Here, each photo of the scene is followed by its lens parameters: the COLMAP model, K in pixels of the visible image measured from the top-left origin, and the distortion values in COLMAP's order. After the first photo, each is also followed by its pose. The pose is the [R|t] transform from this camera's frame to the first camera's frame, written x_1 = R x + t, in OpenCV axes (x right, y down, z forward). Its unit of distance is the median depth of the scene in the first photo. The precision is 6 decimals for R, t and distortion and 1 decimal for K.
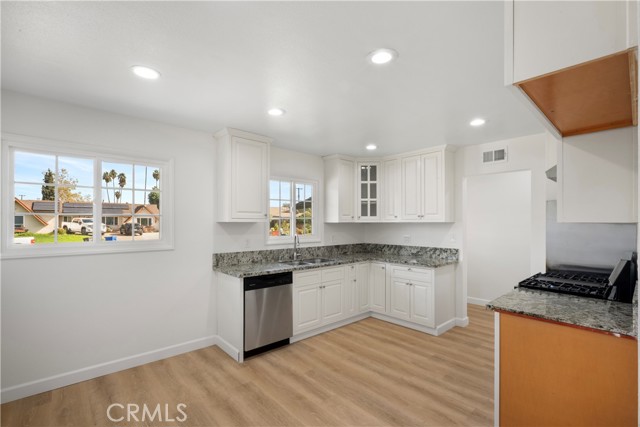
lens RADIAL K [[290.6, 0, 323.0], [0, 290.6, 220.9], [0, 0, 1]] dist [0.000427, 0.000476]
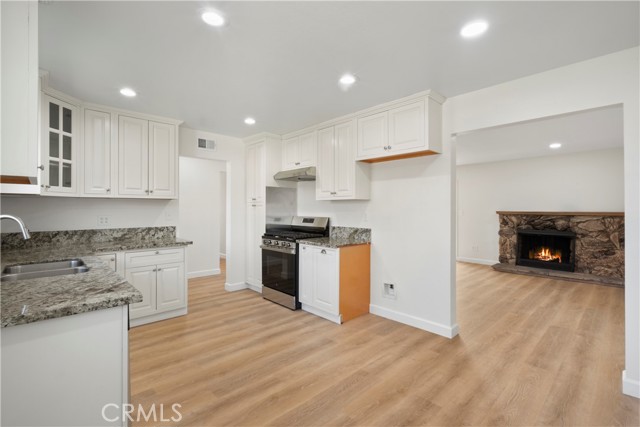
lens RADIAL K [[287.8, 0, 318.4], [0, 287.8, 207.5], [0, 0, 1]] dist [0.000711, 0.000178]
pose [[-0.002755, 0.003421, 0.999990, -0.511655], [-0.006710, 0.999972, -0.003439, 0.030322], [-0.999974, -0.006720, -0.002732, 0.486523]]
